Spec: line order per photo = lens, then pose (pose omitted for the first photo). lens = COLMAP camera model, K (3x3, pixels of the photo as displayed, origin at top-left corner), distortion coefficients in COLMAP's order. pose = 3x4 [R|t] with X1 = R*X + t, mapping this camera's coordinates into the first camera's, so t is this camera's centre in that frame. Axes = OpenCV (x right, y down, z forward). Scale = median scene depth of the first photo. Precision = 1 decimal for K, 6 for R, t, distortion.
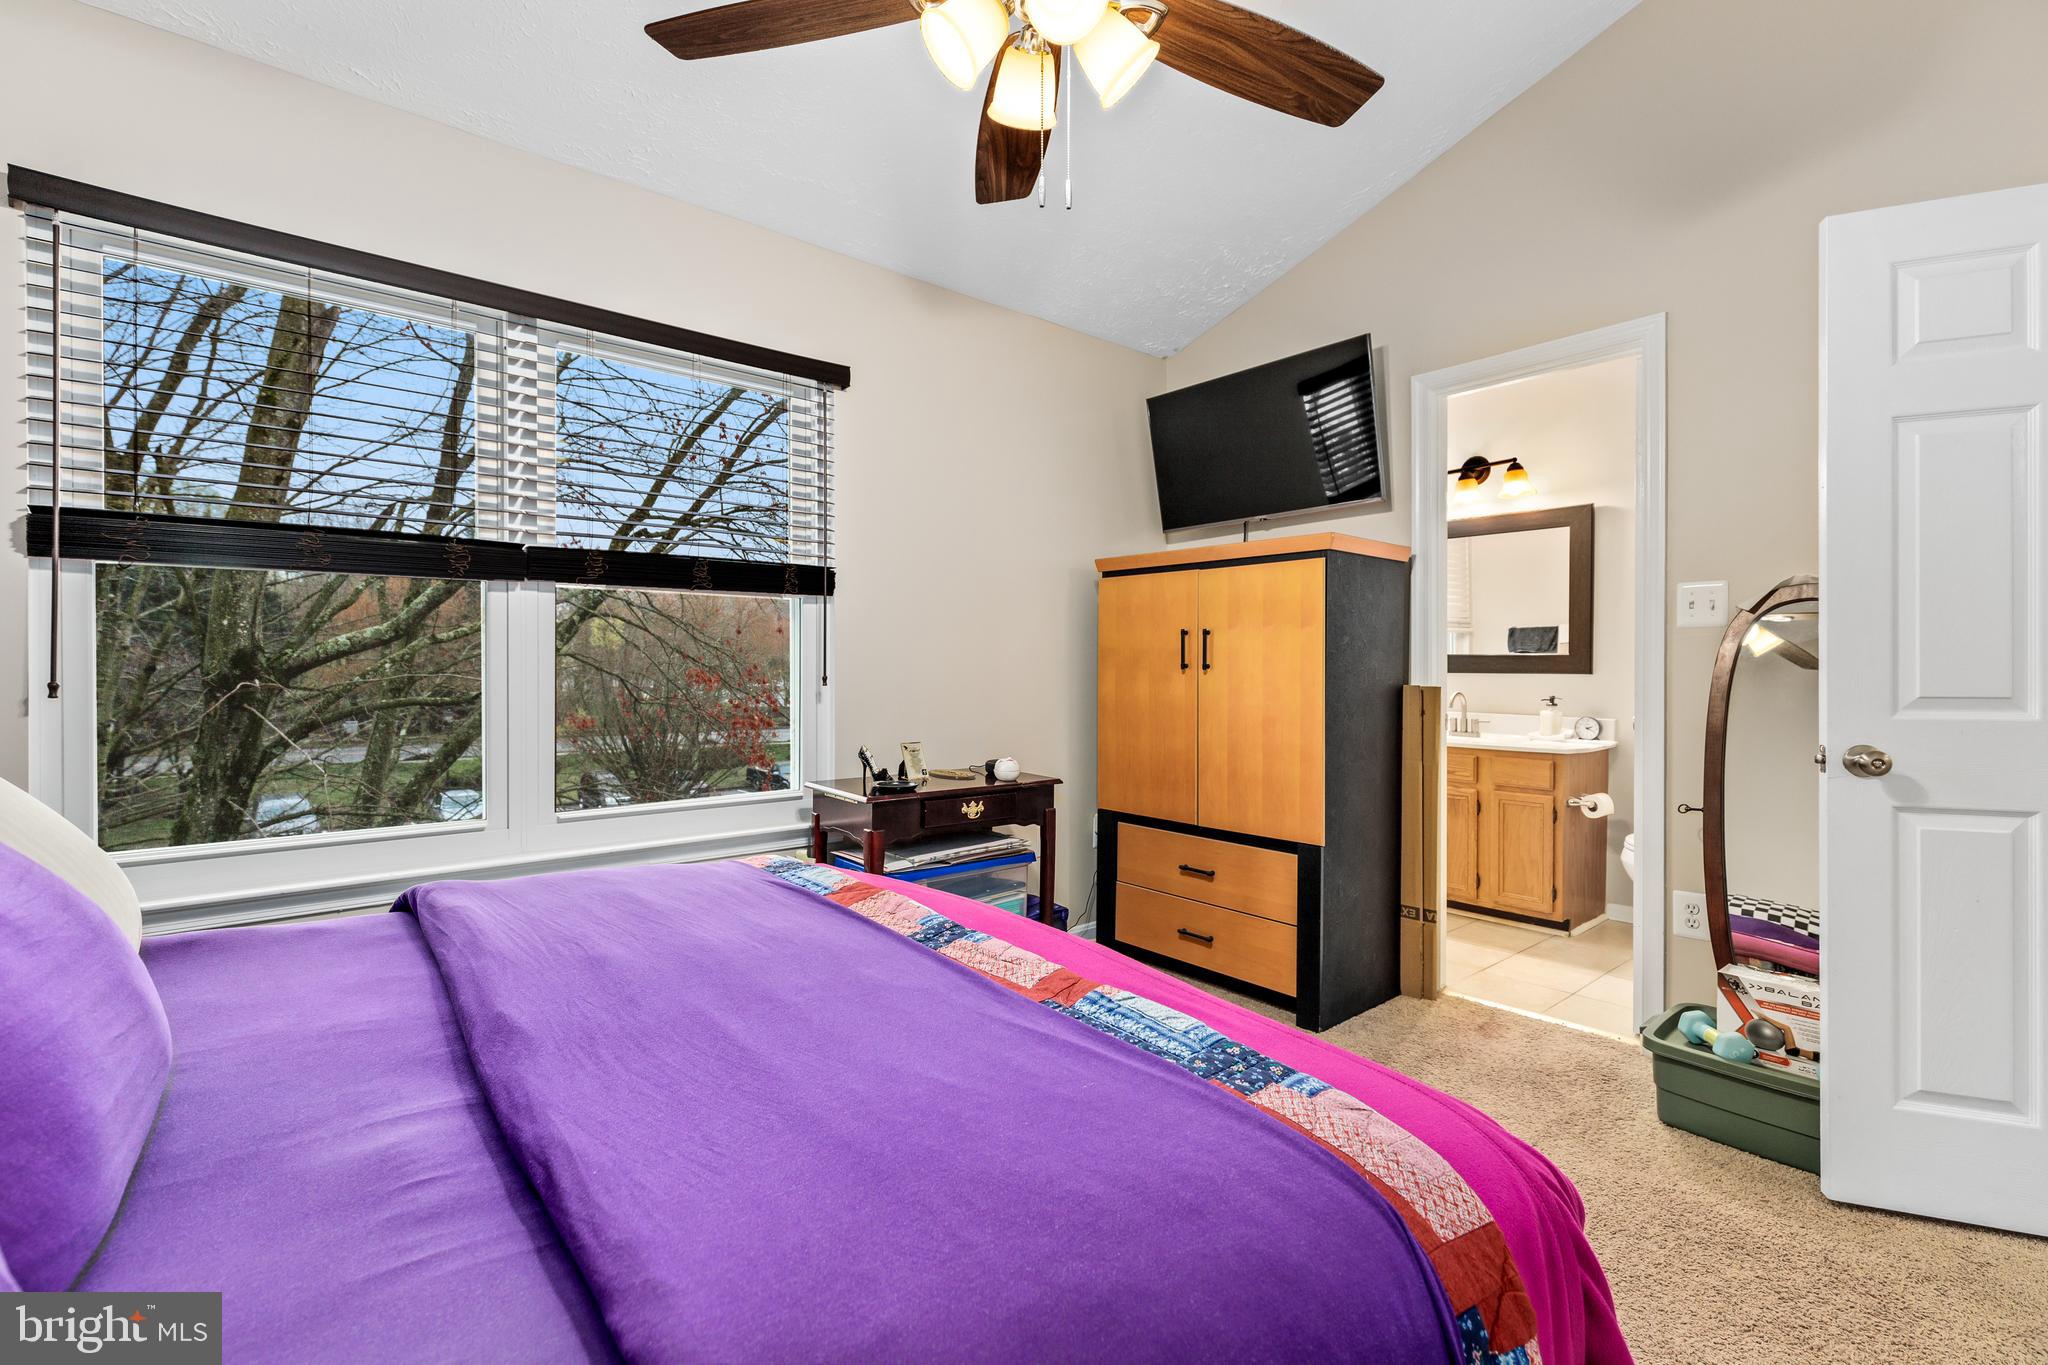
lens RADIAL K [[915.3, 0, 1021.5], [0, 915.3, 682.0], [0, 0, 1]] dist [0.008247, -0.002887]
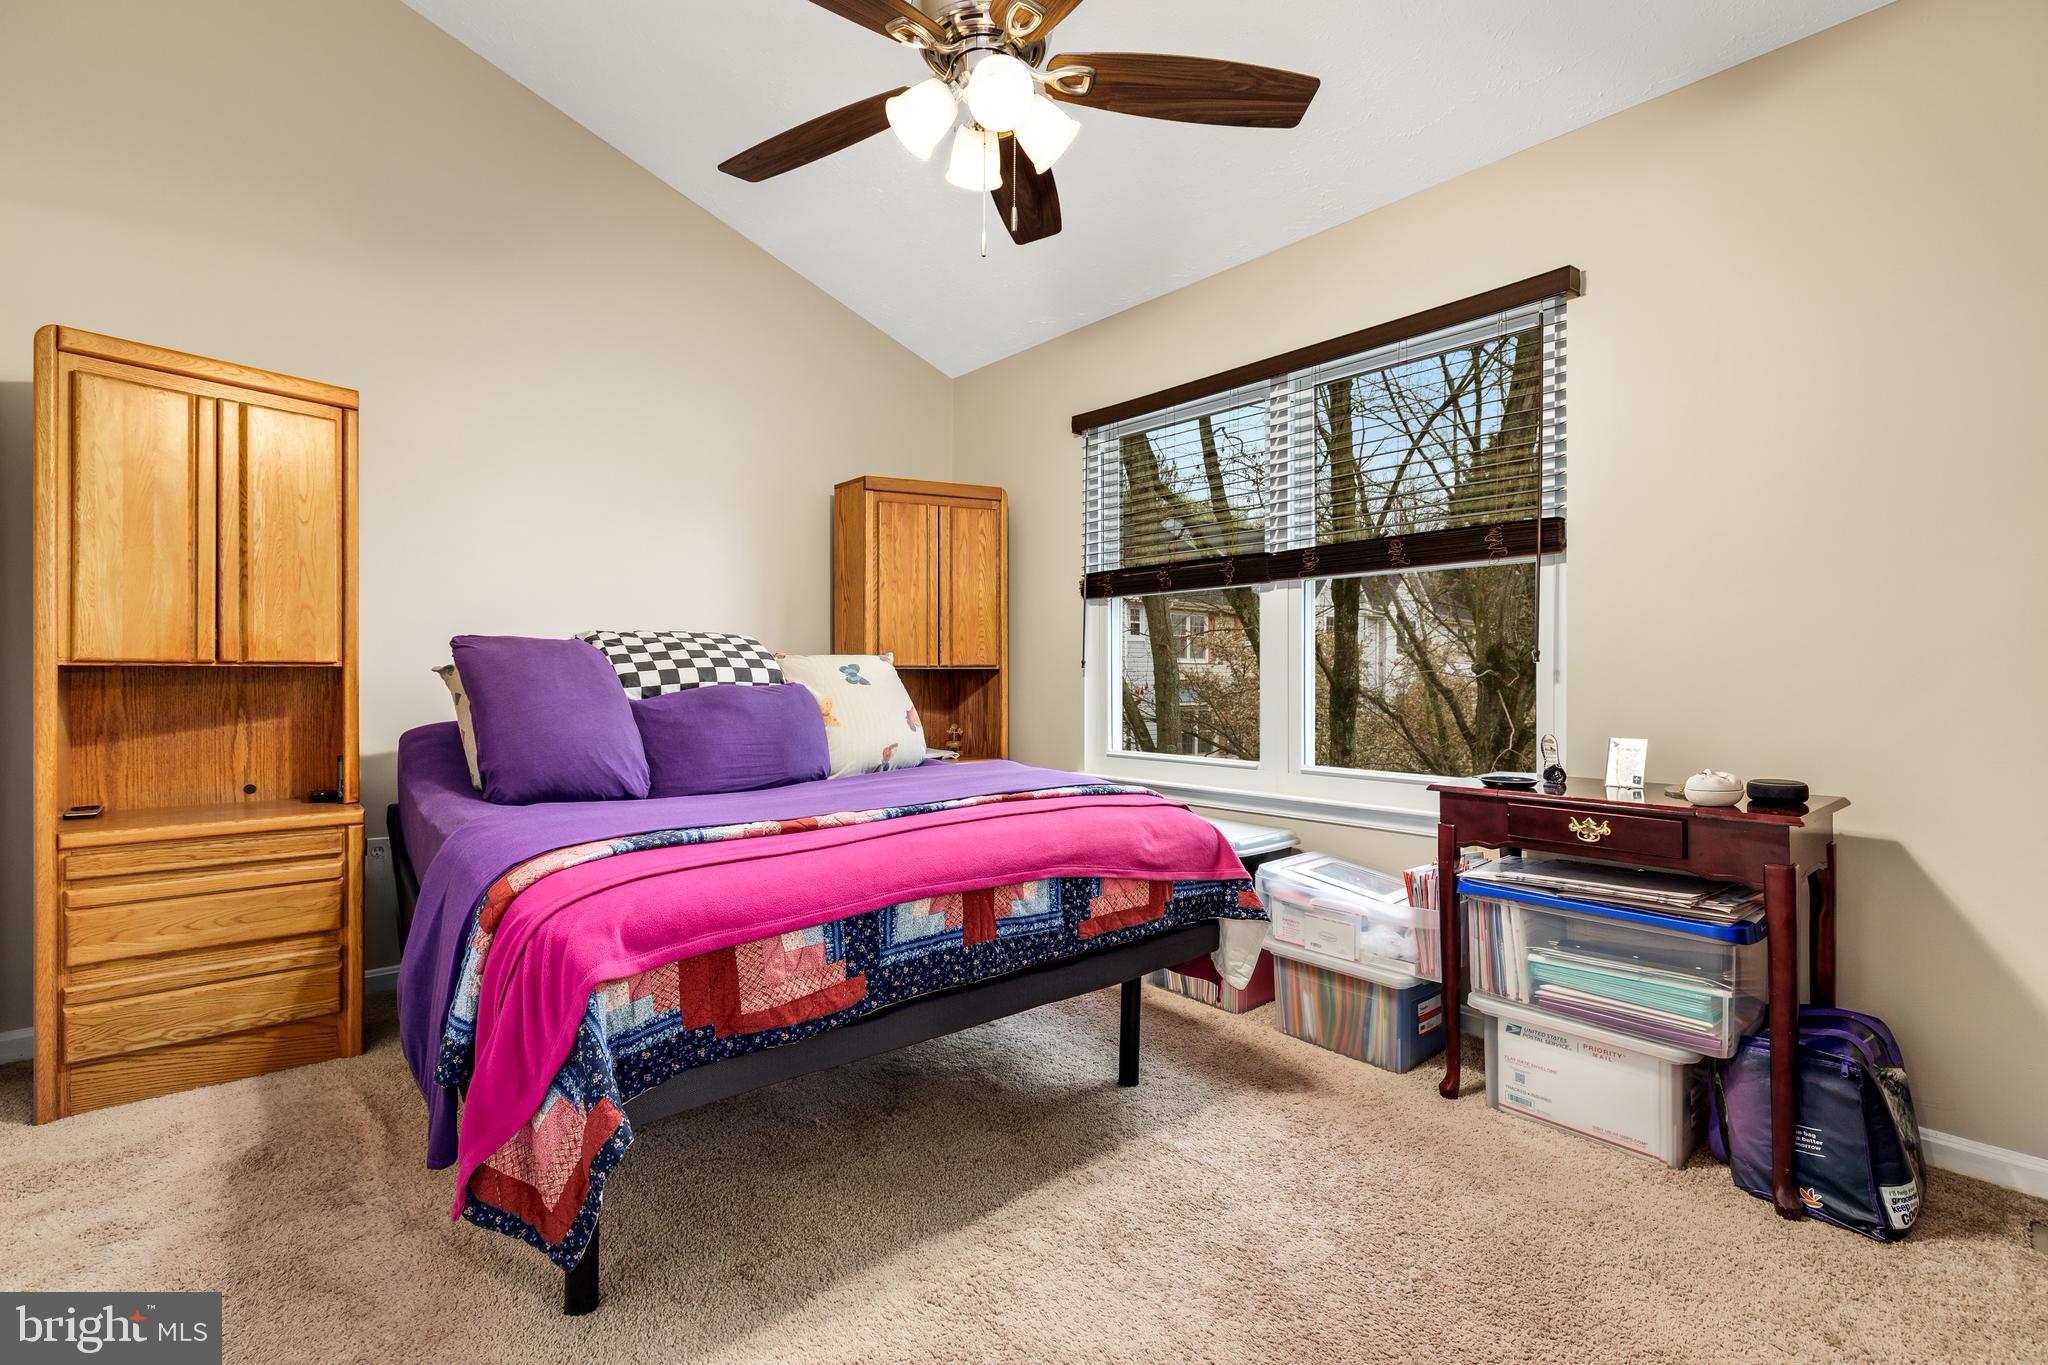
lens RADIAL K [[915.3, 0, 1021.5], [0, 915.3, 682.0], [0, 0, 1]] dist [0.008247, -0.002887]
pose [[0.015216, 0.006676, -0.999862, 0.413217], [-0.016504, 0.999843, 0.006424, 0.016763], [0.999748, 0.016404, 0.015324, 0.342571]]
